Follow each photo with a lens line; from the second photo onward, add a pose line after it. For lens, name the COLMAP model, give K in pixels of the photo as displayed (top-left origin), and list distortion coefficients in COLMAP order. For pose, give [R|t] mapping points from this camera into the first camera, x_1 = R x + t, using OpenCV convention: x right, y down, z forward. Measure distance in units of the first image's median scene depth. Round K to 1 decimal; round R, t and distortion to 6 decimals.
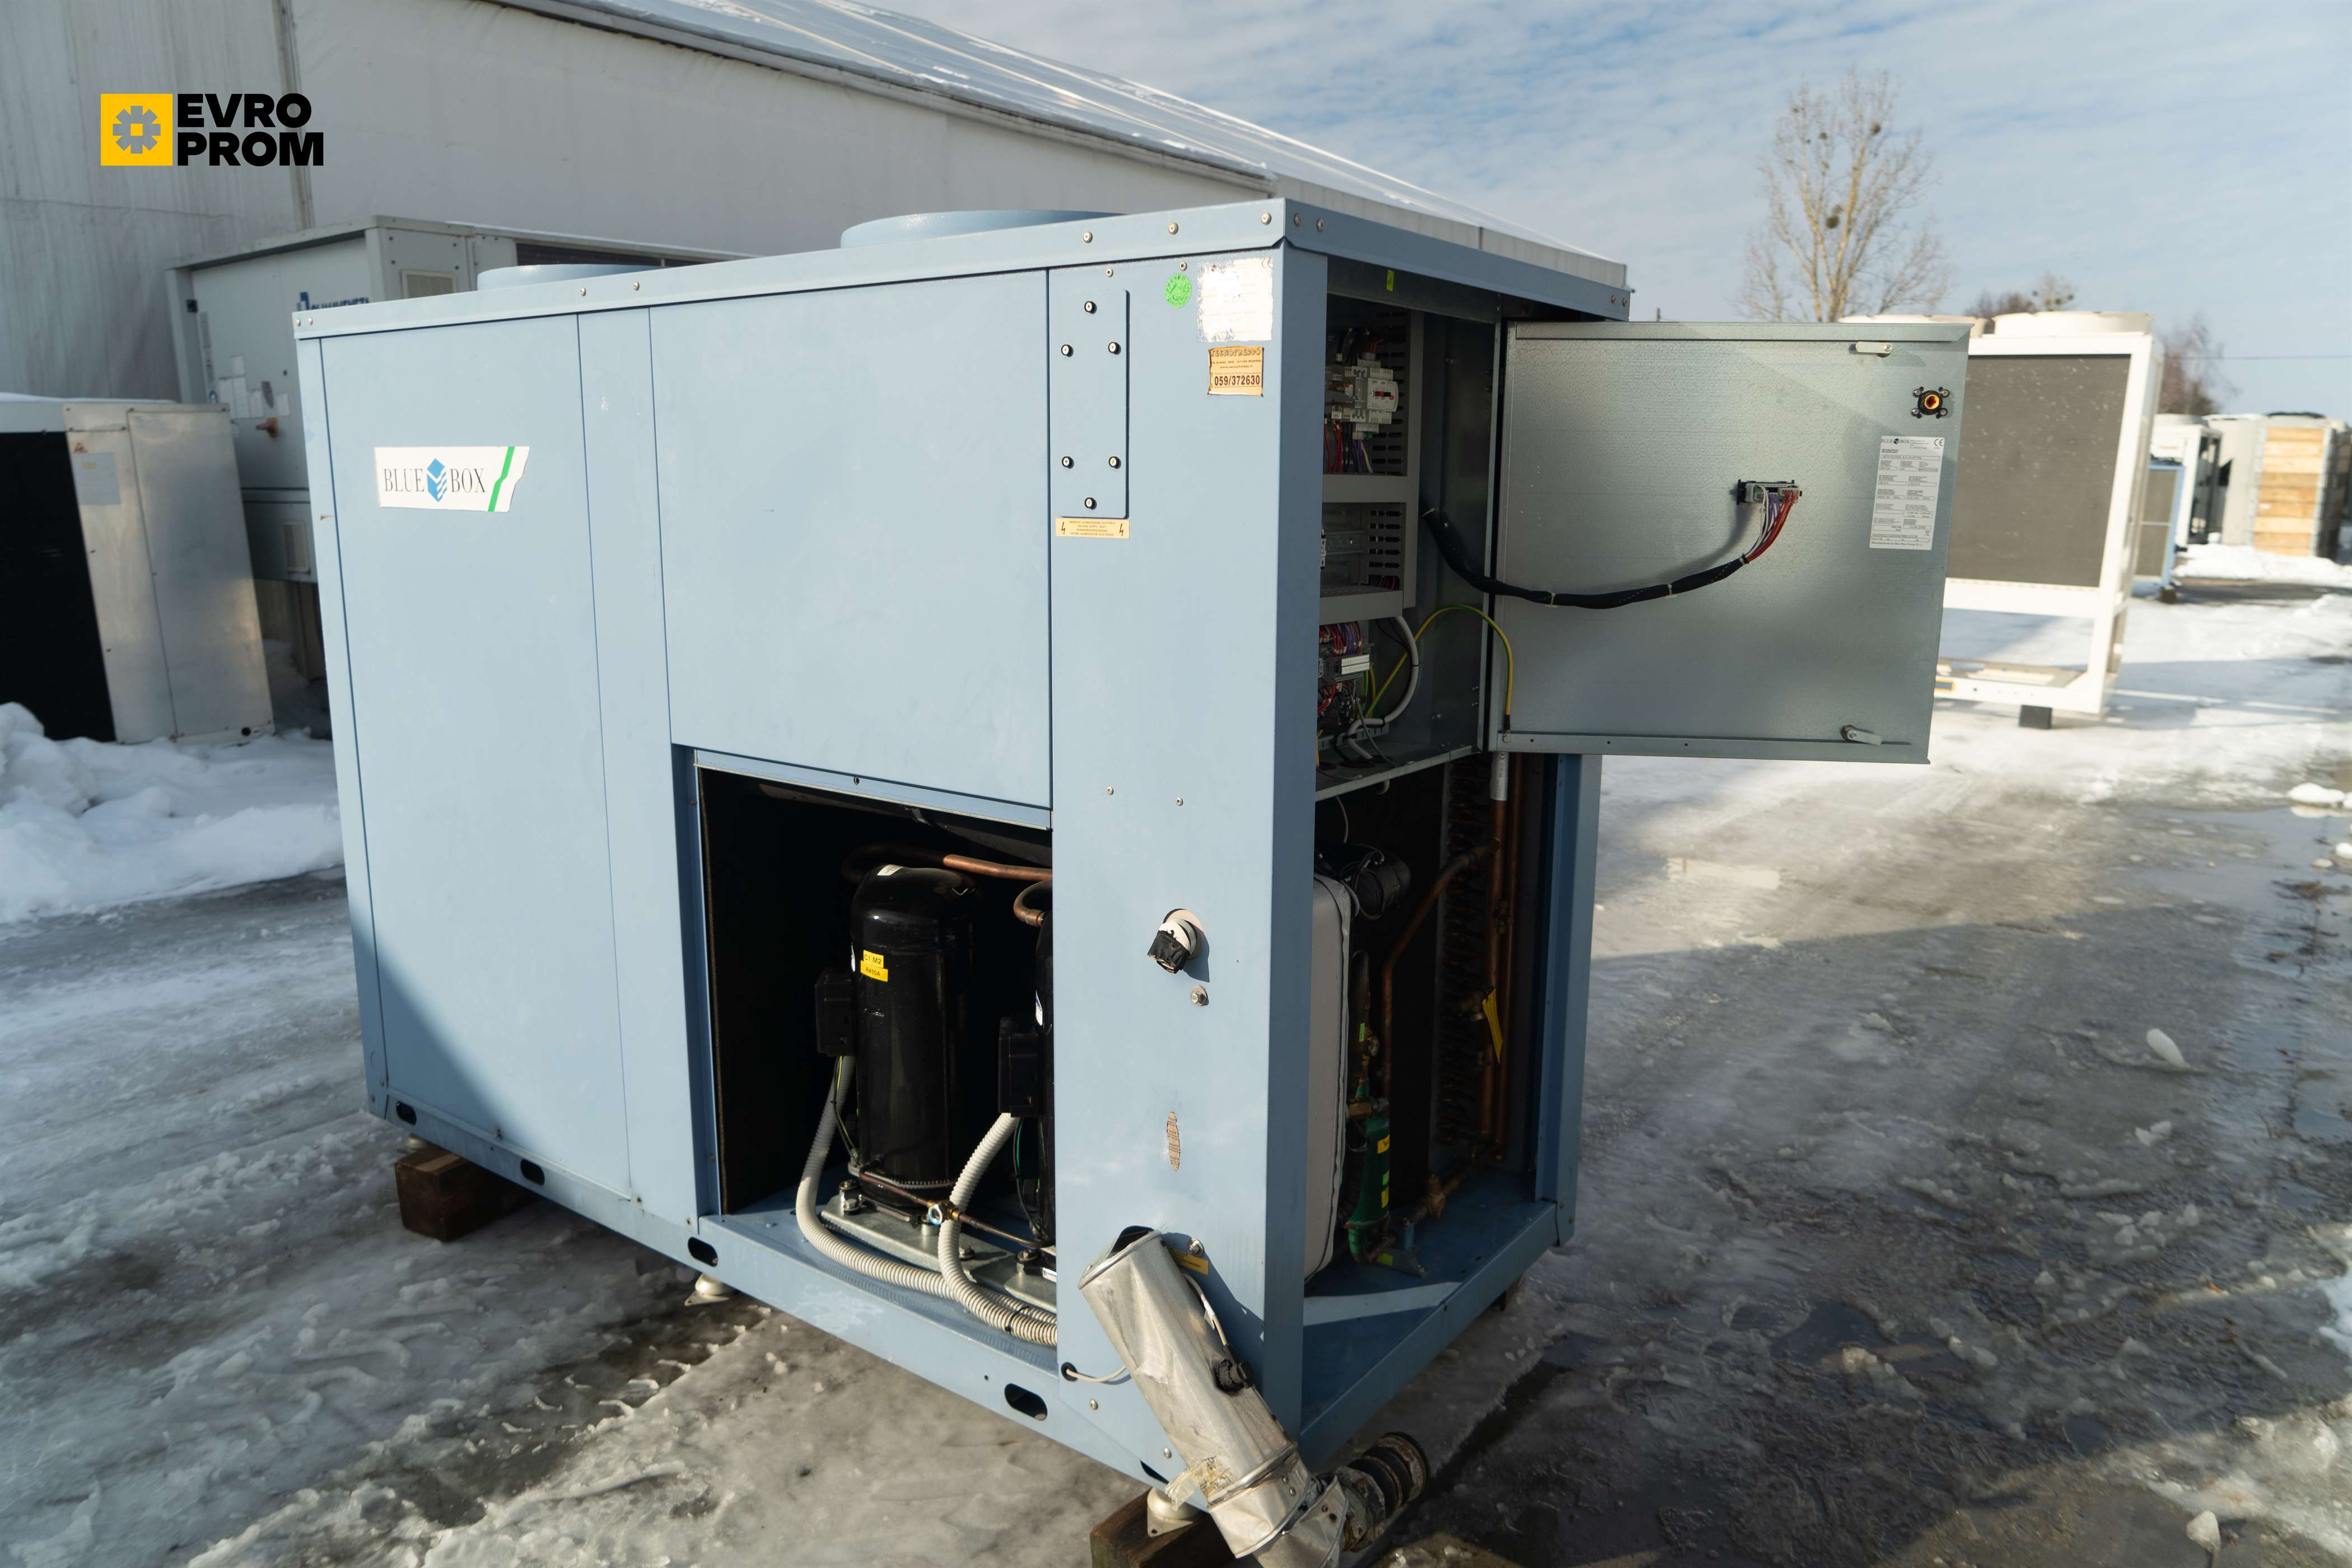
lens RADIAL K [[1569.1, 0, 1186.6], [0, 1569.1, 782.8], [0, 0, 1]] dist [-0.019437, 0.012072]
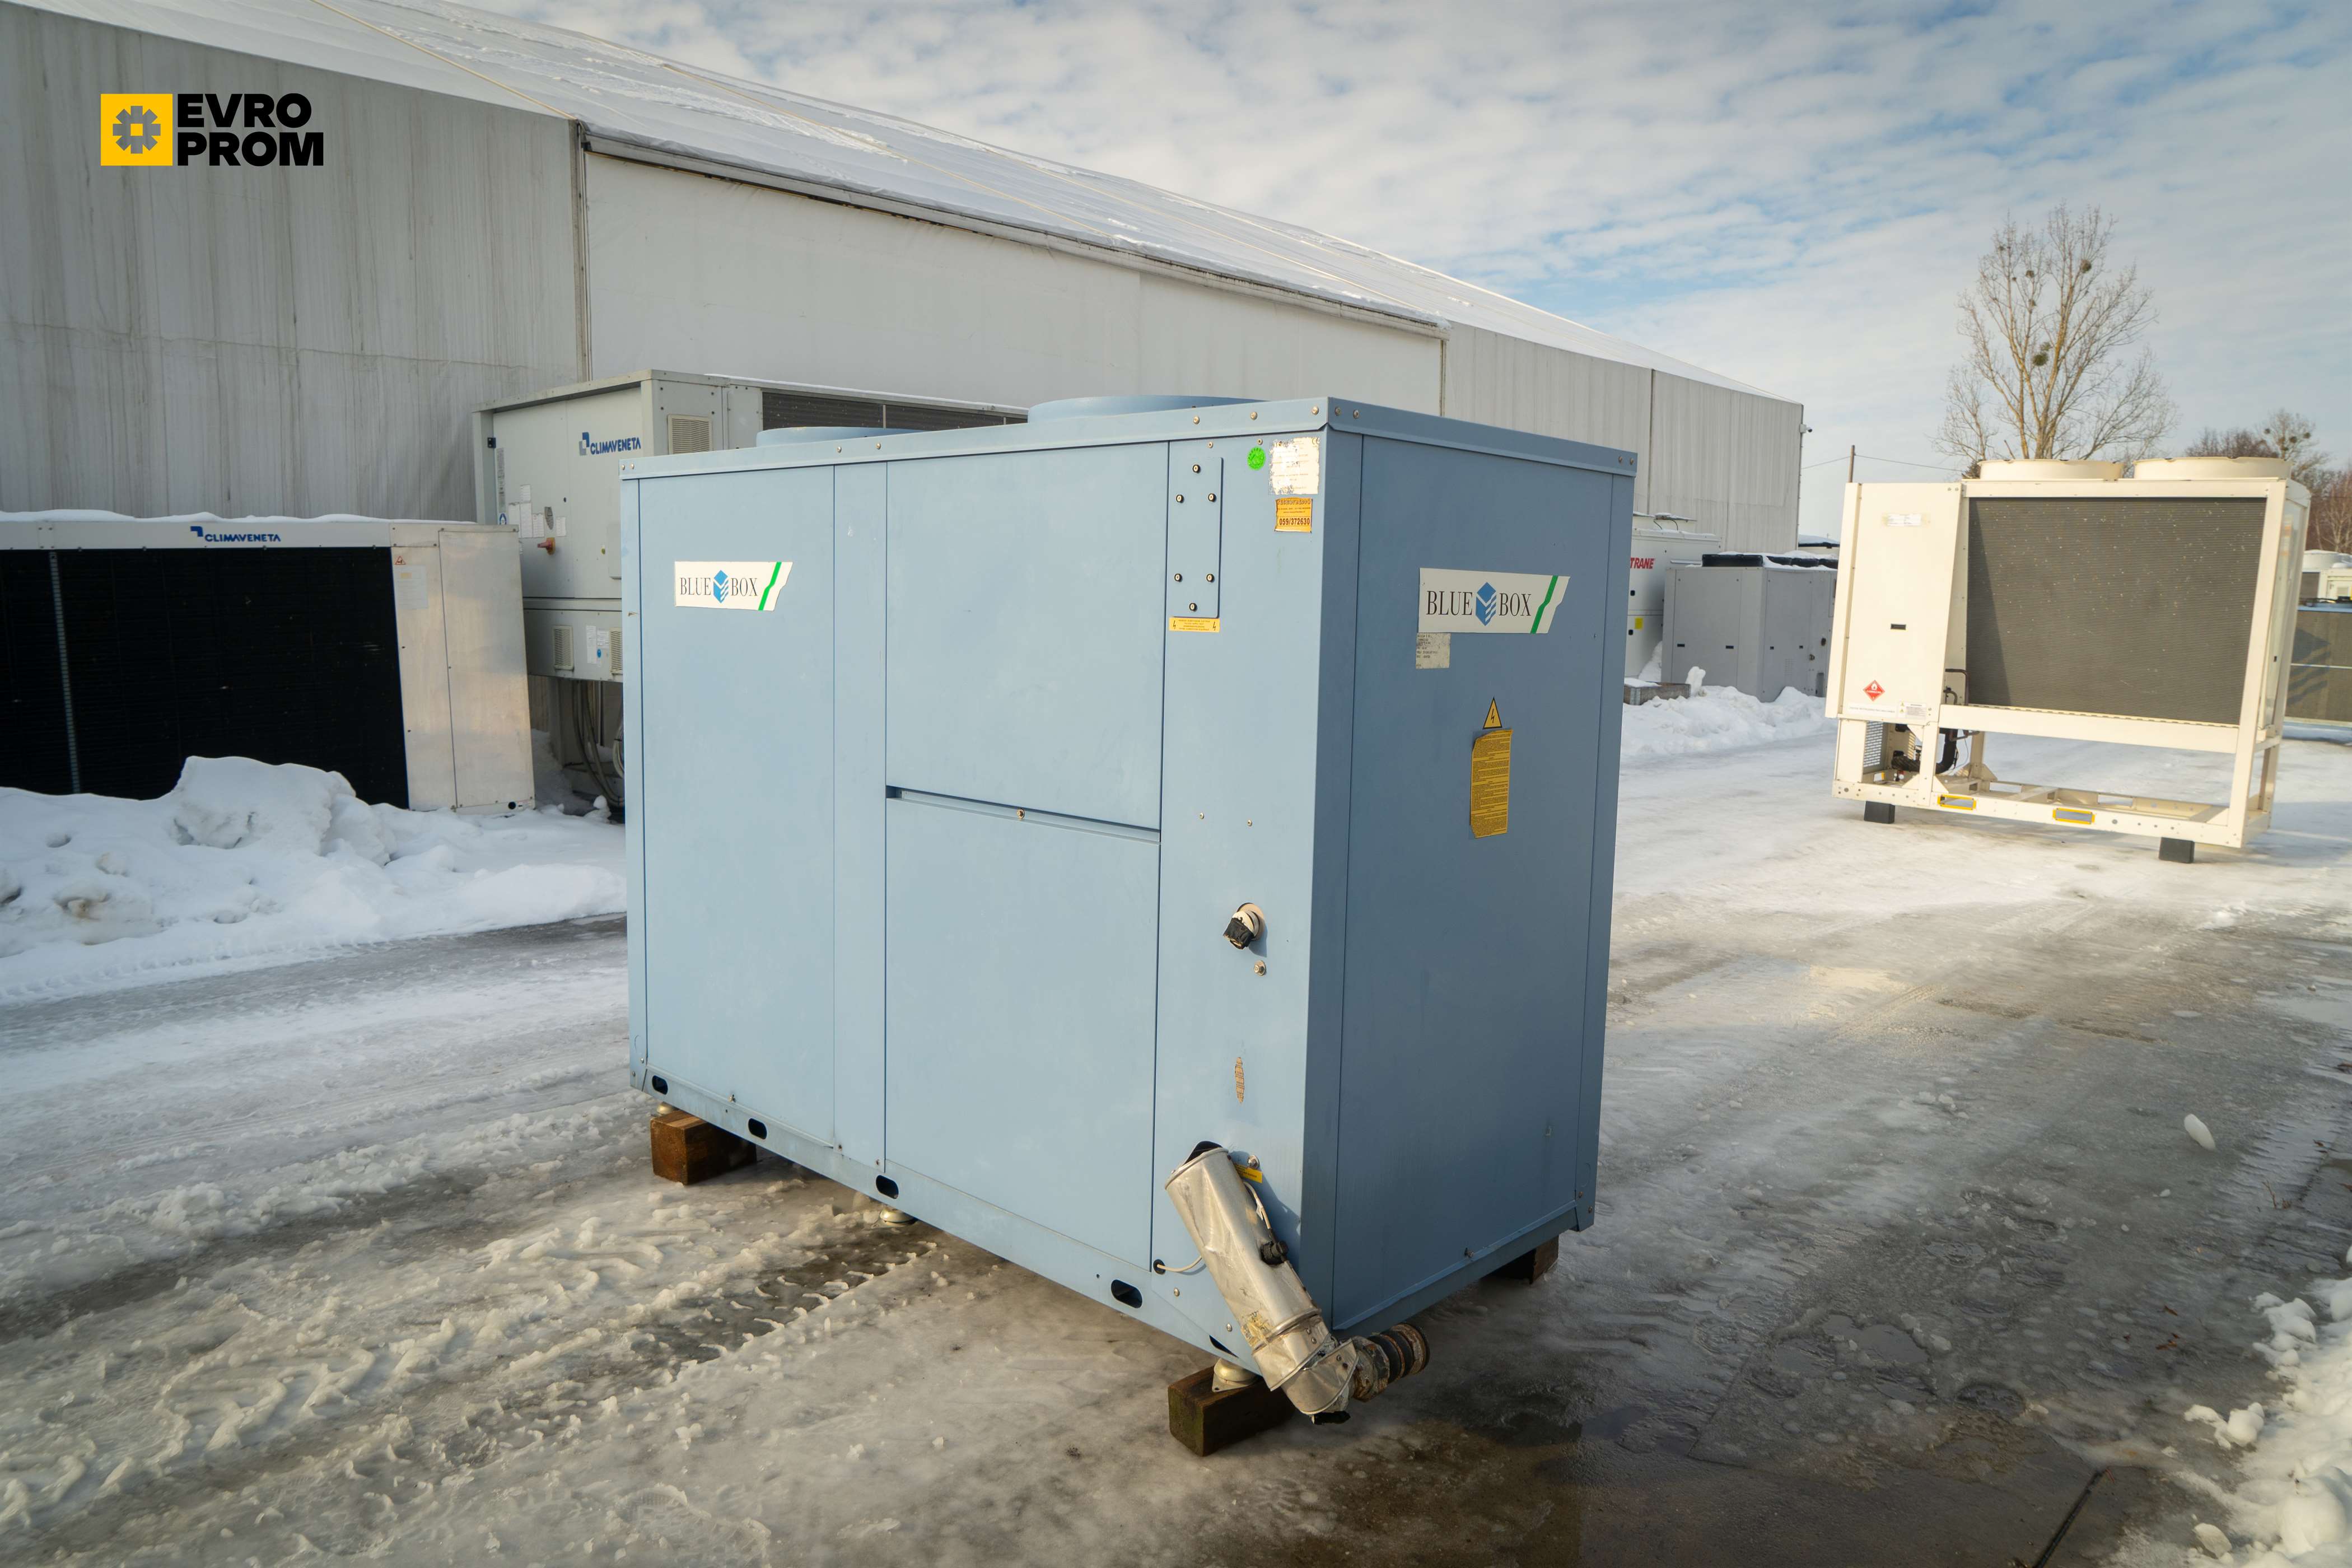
lens RADIAL K [[1569.1, 0, 1182.5], [0, 1569.1, 790.9], [0, 0, 1]] dist [-0.019437, 0.012072]
pose [[0.992746, 0.030631, -0.116261, 0.062016], [-0.039235, 0.996600, -0.072456, 0.055300], [0.113646, 0.076492, 0.990572, -0.237612]]
